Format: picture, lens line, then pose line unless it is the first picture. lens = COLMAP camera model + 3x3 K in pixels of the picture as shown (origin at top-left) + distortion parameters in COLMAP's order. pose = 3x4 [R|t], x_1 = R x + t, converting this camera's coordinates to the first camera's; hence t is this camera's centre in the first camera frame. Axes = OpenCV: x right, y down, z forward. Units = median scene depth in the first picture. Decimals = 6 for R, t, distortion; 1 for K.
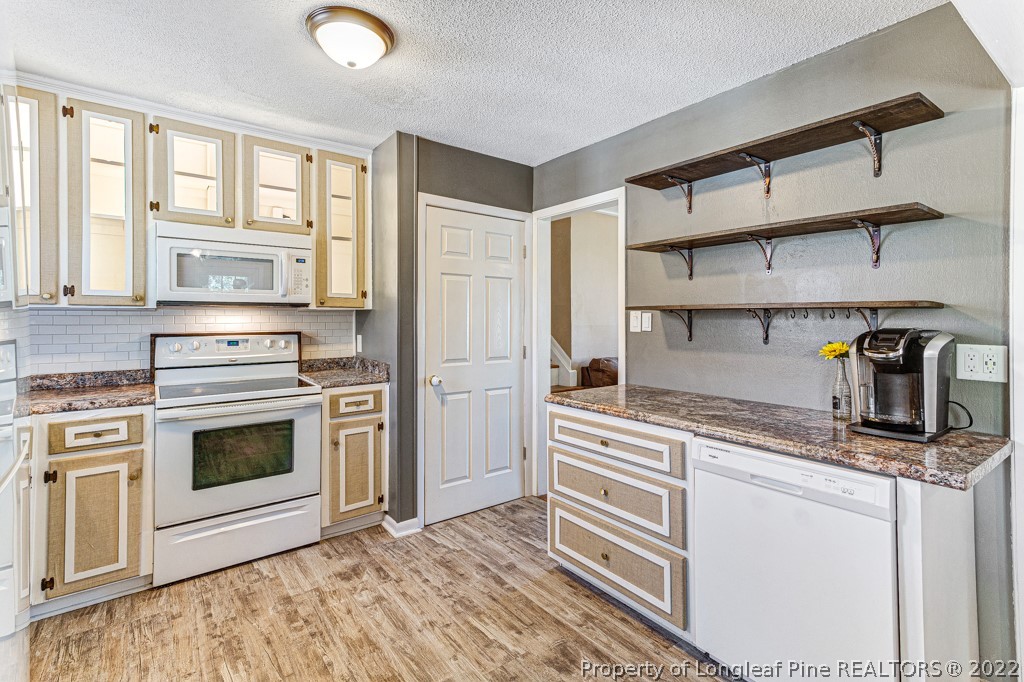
lens RADIAL K [[496.7, 0, 524.1], [0, 496.7, 315.2], [0, 0, 1]] dist [0.022777, 0.007905]
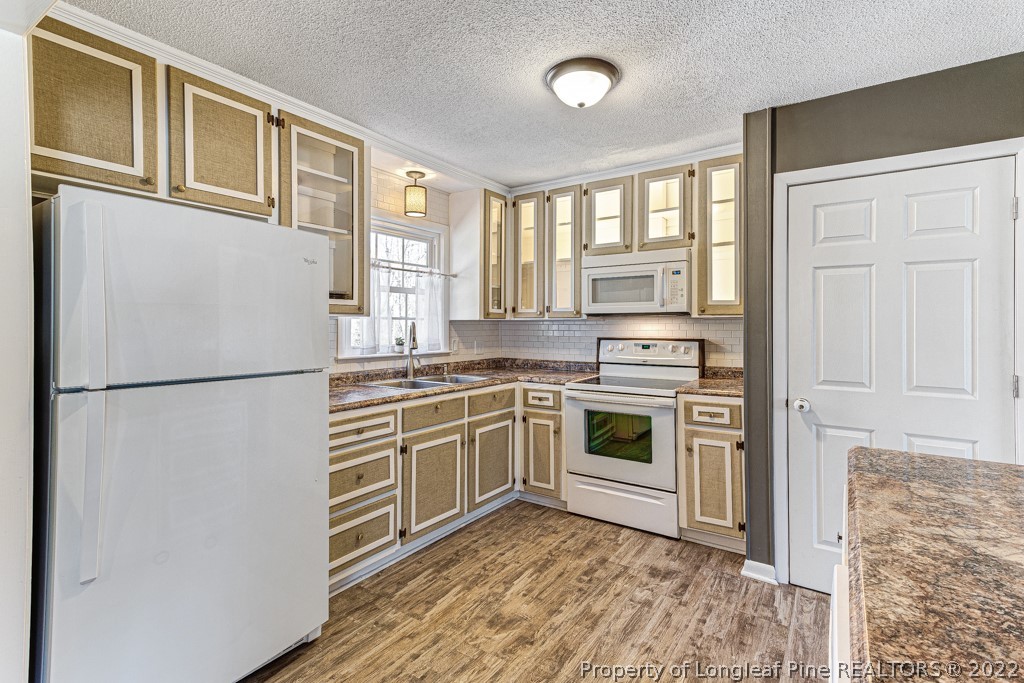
lens RADIAL K [[496.7, 0, 512.8], [0, 496.7, 320.5], [0, 0, 1]] dist [0.022777, 0.007905]
pose [[0.289349, -0.009519, -0.957176, 0.510112], [0.008886, 0.999934, -0.007259, -0.001408], [0.957182, -0.006405, 0.289415, 0.376222]]
